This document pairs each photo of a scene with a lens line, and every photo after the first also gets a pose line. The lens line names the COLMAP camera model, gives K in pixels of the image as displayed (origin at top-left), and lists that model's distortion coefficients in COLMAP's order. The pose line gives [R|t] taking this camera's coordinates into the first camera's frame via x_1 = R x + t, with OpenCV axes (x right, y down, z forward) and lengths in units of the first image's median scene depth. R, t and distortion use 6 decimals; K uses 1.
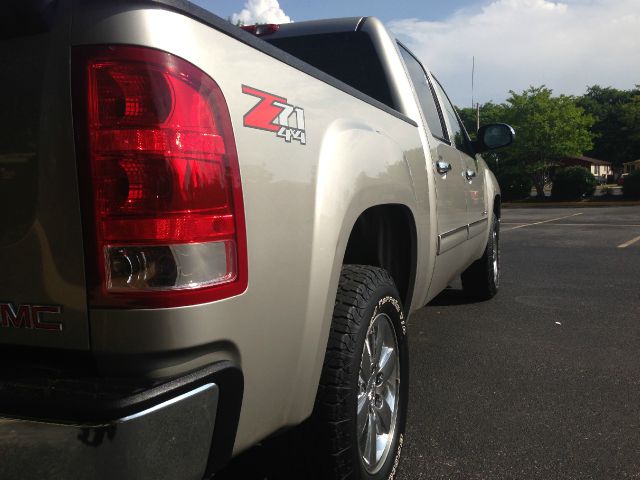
lens RADIAL K [[597.5, 0, 320.0], [0, 597.5, 240.0], [0, 0, 1]] dist [0.029284, 0.009231]
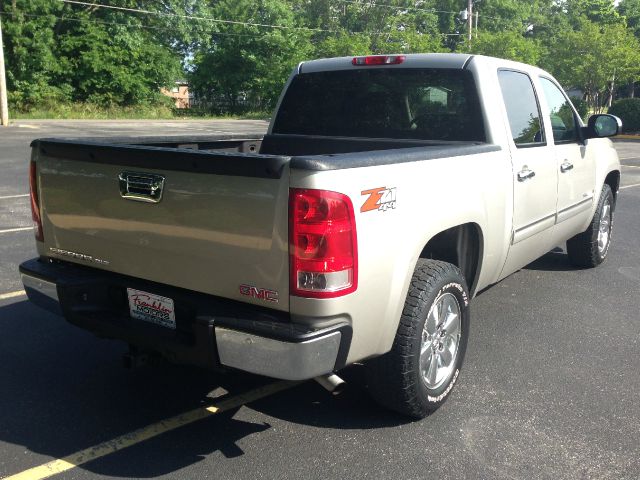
lens RADIAL K [[605.7, 0, 320.0], [0, 605.7, 240.0], [0, 0, 1]] dist [0.161716, -0.276202]
pose [[0.974310, 0.077712, -0.211378, 0.119682], [-0.052806, 0.991244, 0.121021, -0.216470], [0.218932, -0.106750, 0.969883, -0.691077]]
